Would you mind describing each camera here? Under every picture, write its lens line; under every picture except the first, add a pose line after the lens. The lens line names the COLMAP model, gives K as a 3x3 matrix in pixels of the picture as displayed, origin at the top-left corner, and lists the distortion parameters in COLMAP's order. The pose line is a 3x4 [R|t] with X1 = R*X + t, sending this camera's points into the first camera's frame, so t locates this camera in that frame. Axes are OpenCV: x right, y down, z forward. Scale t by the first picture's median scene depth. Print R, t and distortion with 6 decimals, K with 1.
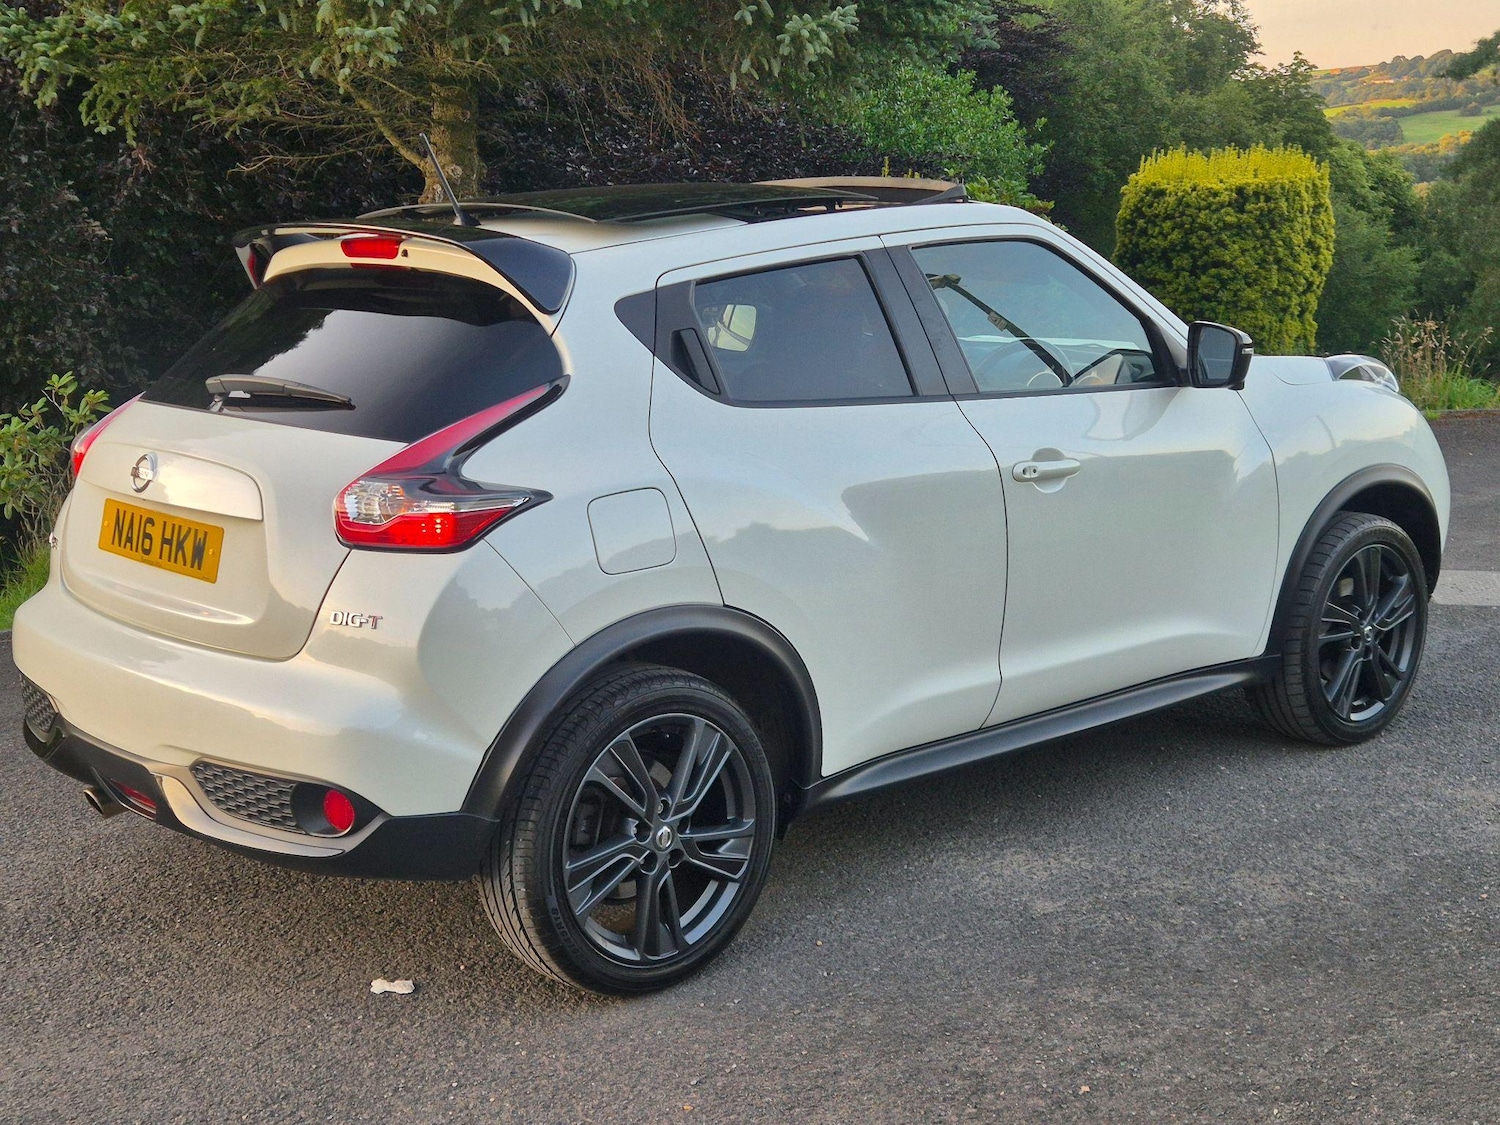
lens RADIAL K [[2022.3, 0, 757.3], [0, 2022.3, 606.4], [0, 0, 1]] dist [0.083181, 0.000000]
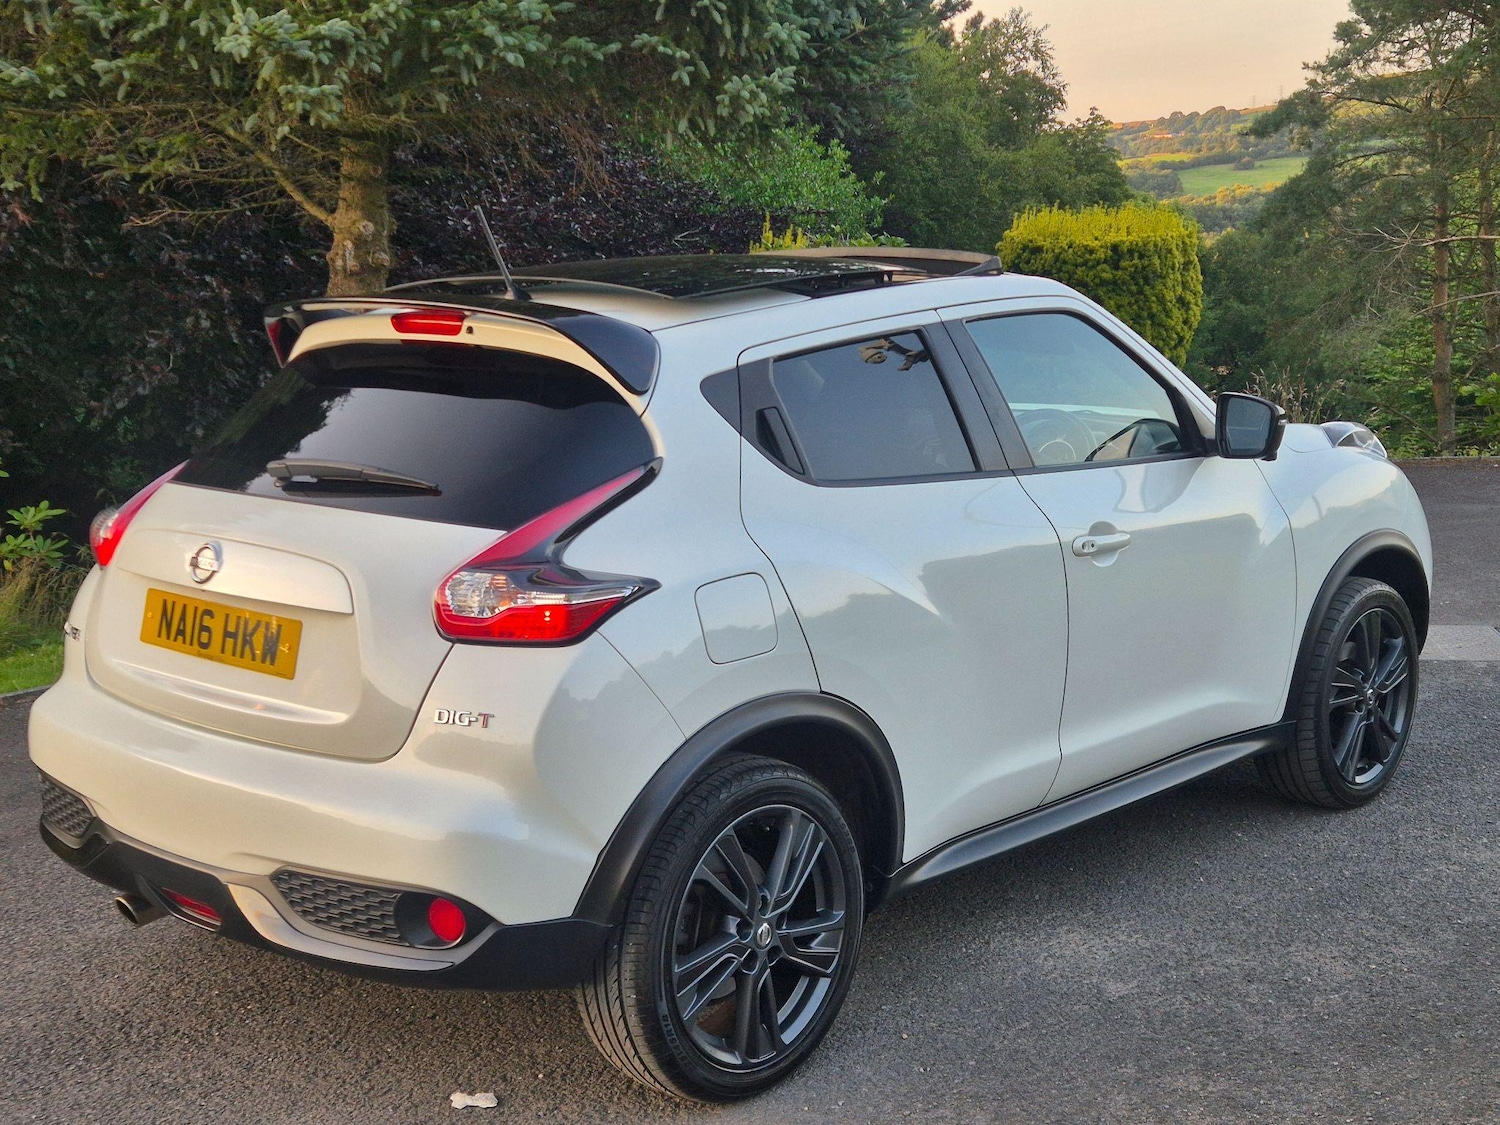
lens RADIAL K [[2022.3, 0, 776.3], [0, 2022.3, 590.3], [0, 0, 1]] dist [0.083181, 0.000000]
pose [[0.994928, -0.013211, 0.099717, -0.122966], [0.016169, 0.999451, -0.028918, -0.019778], [-0.099280, 0.030384, 0.994596, 0.032121]]
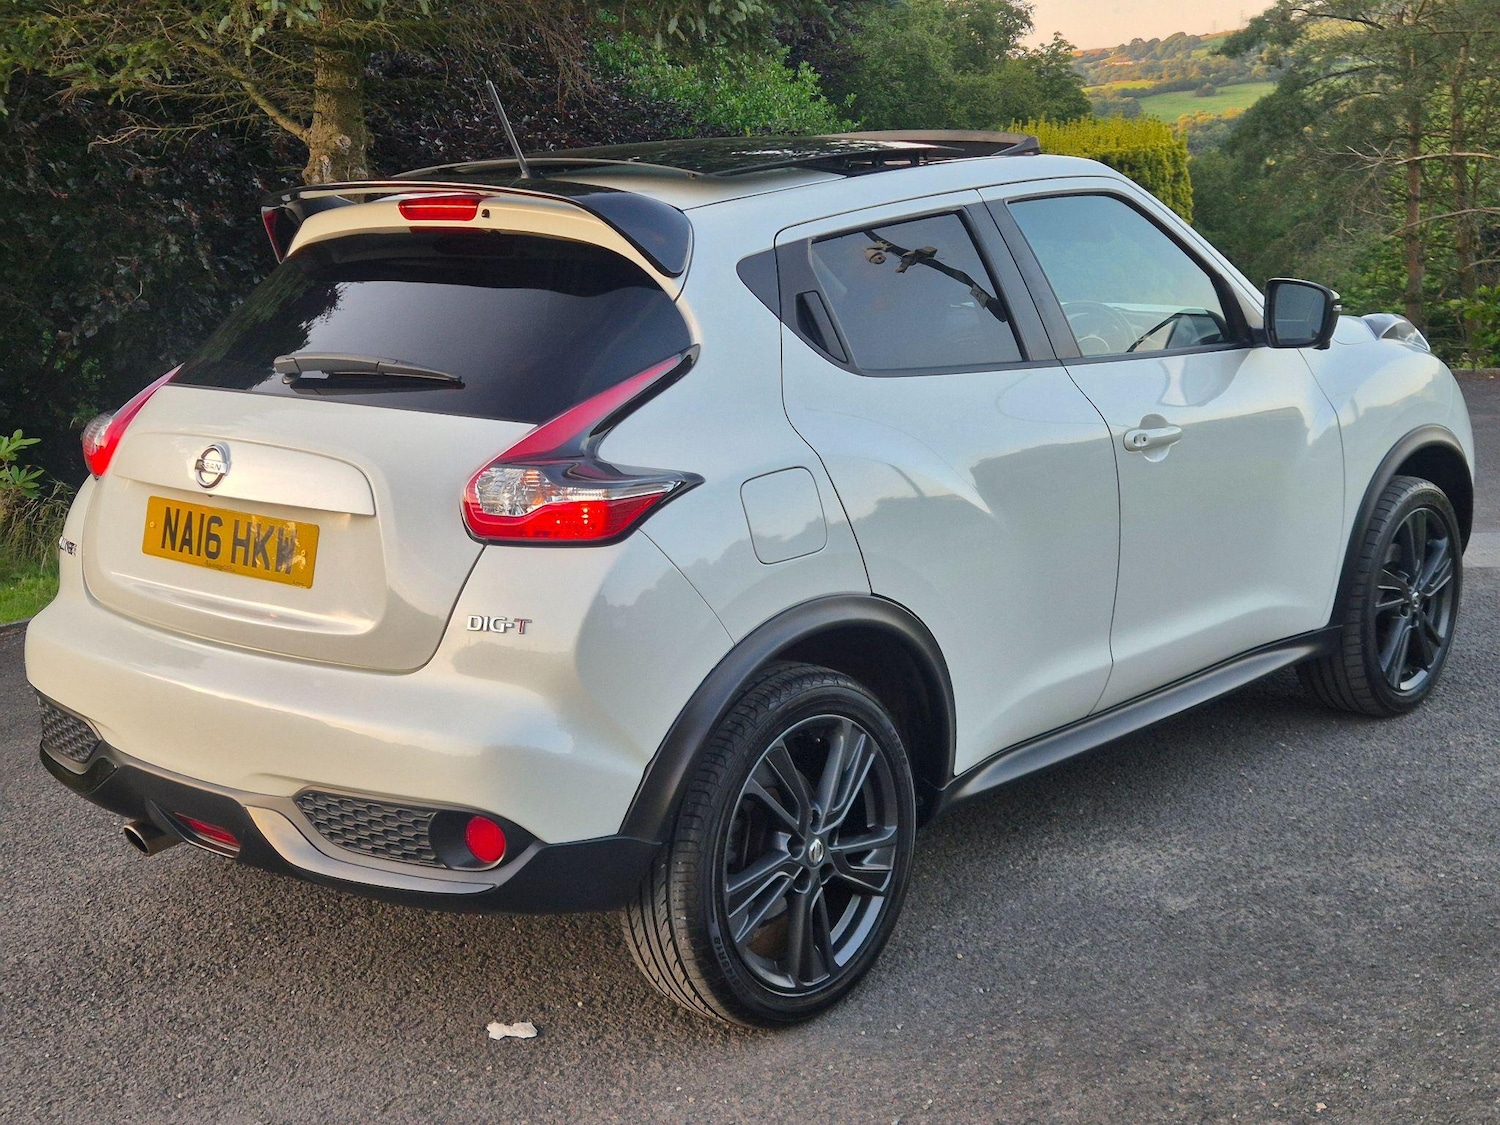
lens RADIAL K [[2022.3, 0, 763.3], [0, 2022.3, 602.6], [0, 0, 1]] dist [0.083181, 0.000000]
pose [[0.993609, -0.034102, 0.107602, -0.149890], [0.033341, 0.999405, 0.008867, -0.005789], [-0.107841, -0.005223, 0.994154, 0.091131]]
